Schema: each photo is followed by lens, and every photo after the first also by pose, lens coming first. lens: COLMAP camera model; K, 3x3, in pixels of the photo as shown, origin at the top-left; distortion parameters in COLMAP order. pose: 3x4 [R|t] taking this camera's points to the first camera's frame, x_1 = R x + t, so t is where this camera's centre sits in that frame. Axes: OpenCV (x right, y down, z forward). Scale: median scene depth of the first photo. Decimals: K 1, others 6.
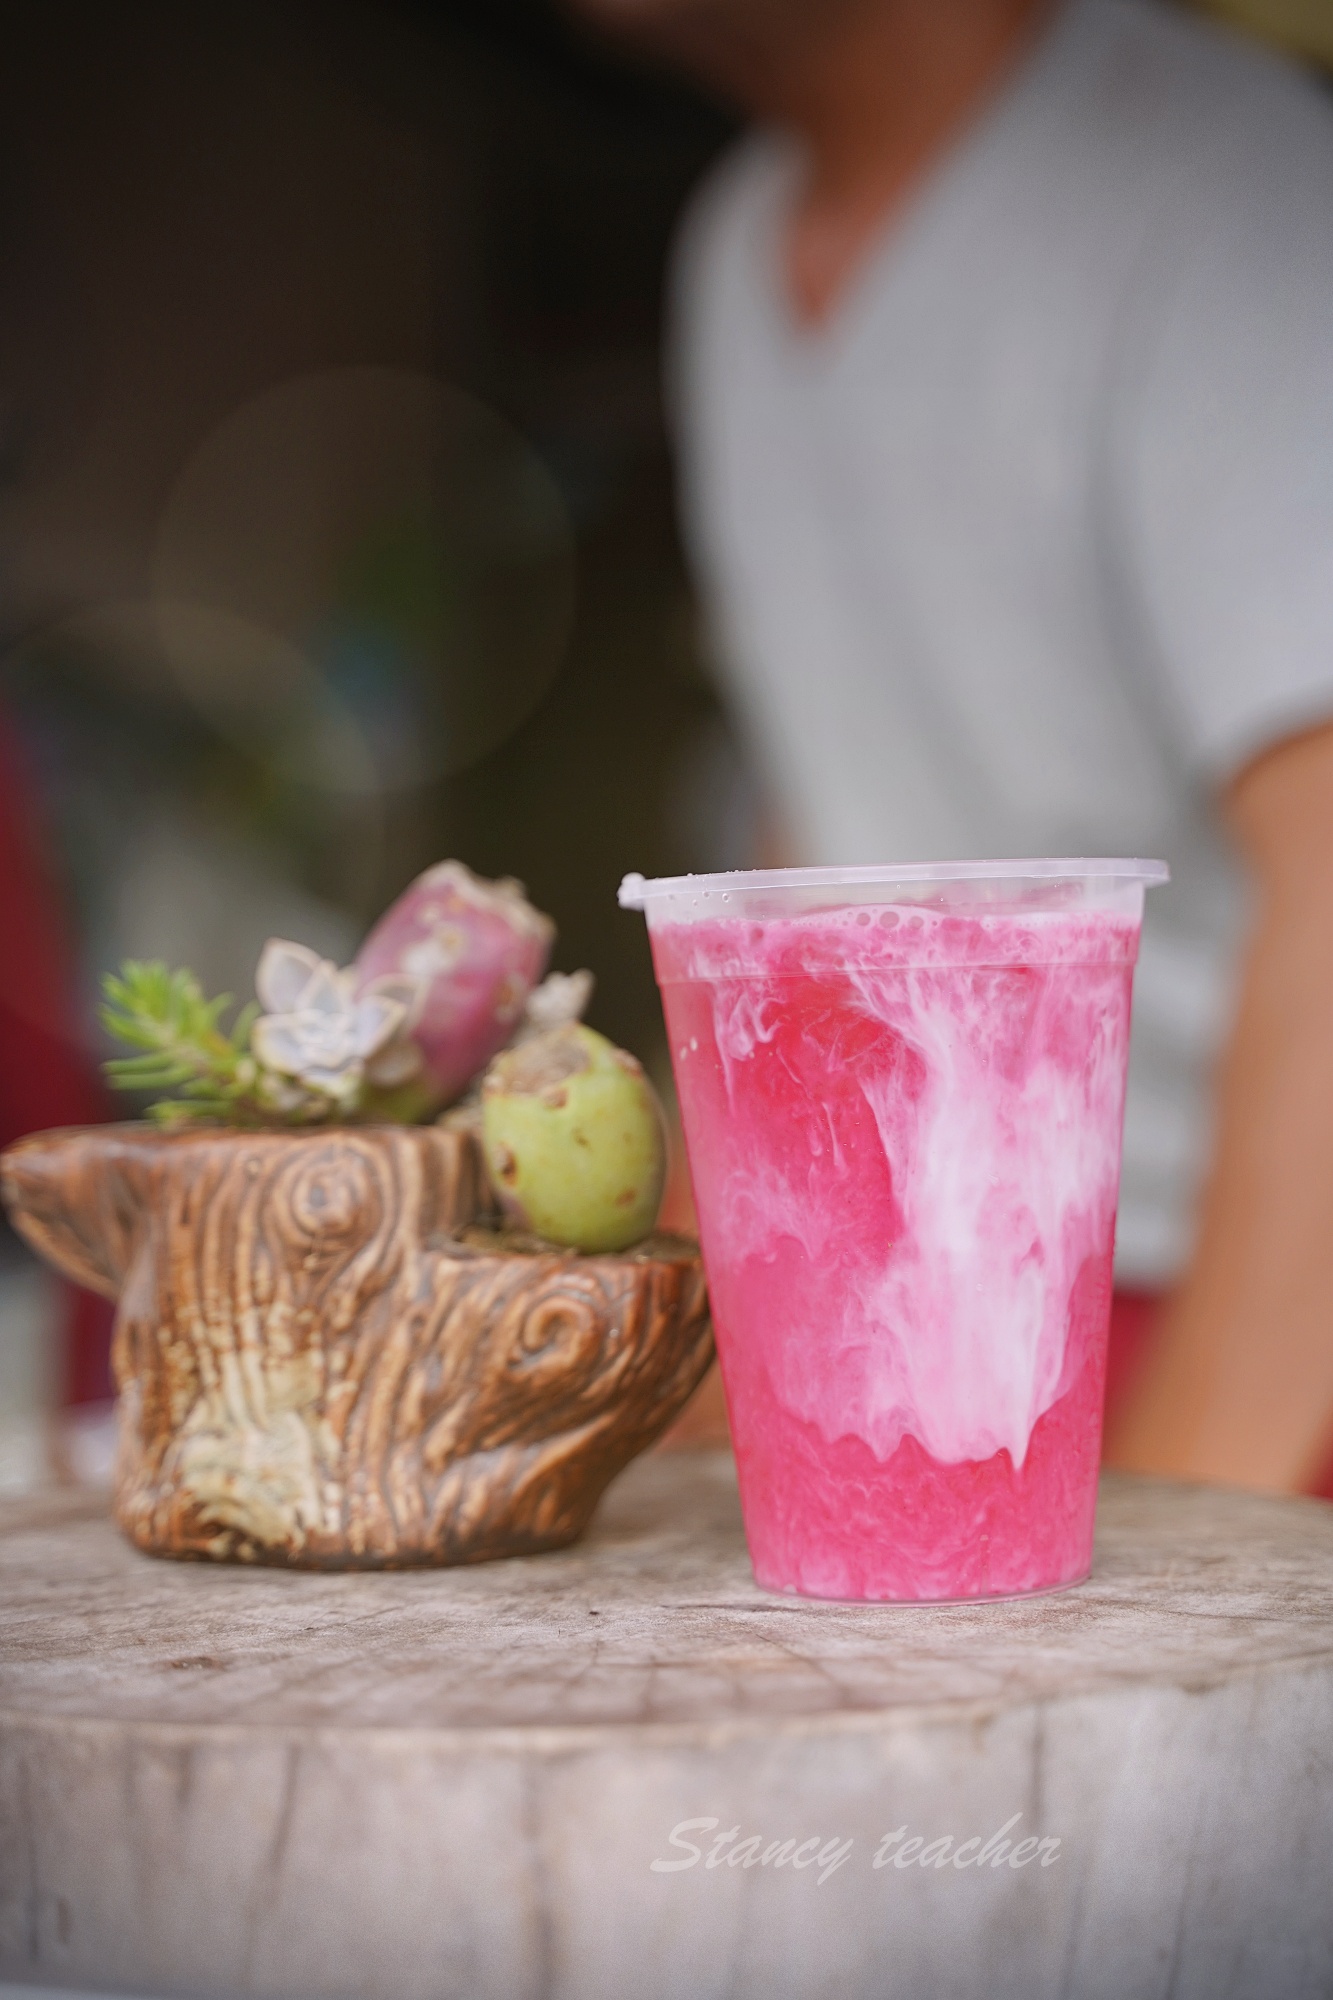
lens RADIAL K [[3290.7, 0, 660.2], [0, 3290.7, 1002.9], [0, 0, 1]] dist [-0.010516, 0.000000]
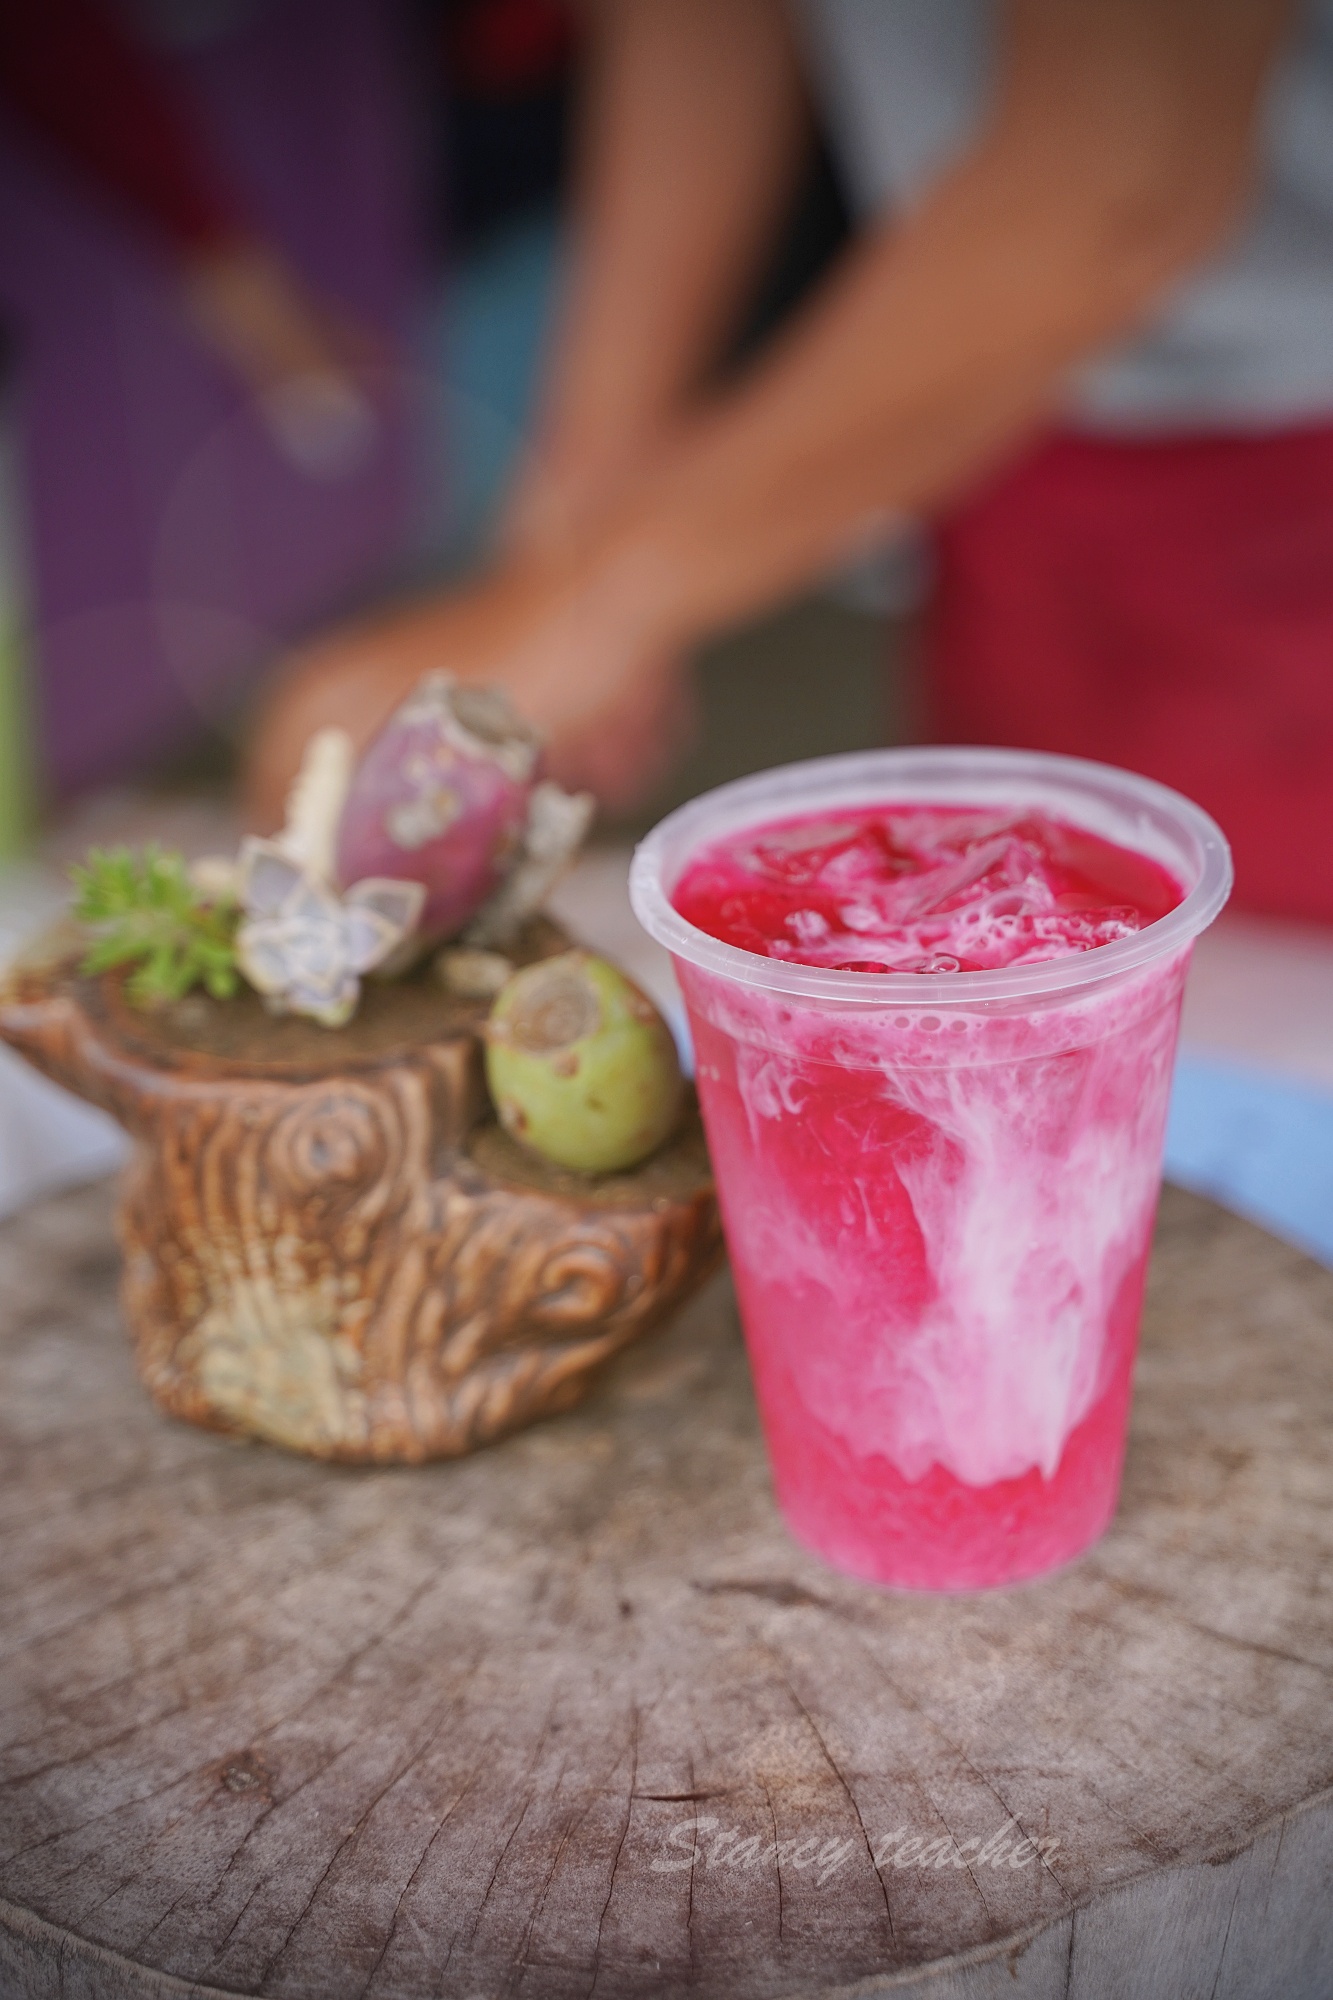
lens RADIAL K [[3270.3, 0, 676.1], [0, 3270.3, 1000.6], [0, 0, 1]] dist [0.026359, 0.000000]
pose [[0.999644, -0.024582, 0.010370, -0.009628], [0.017488, 0.897258, 0.441160, -0.396169], [-0.020149, -0.440822, 0.897369, 0.165615]]
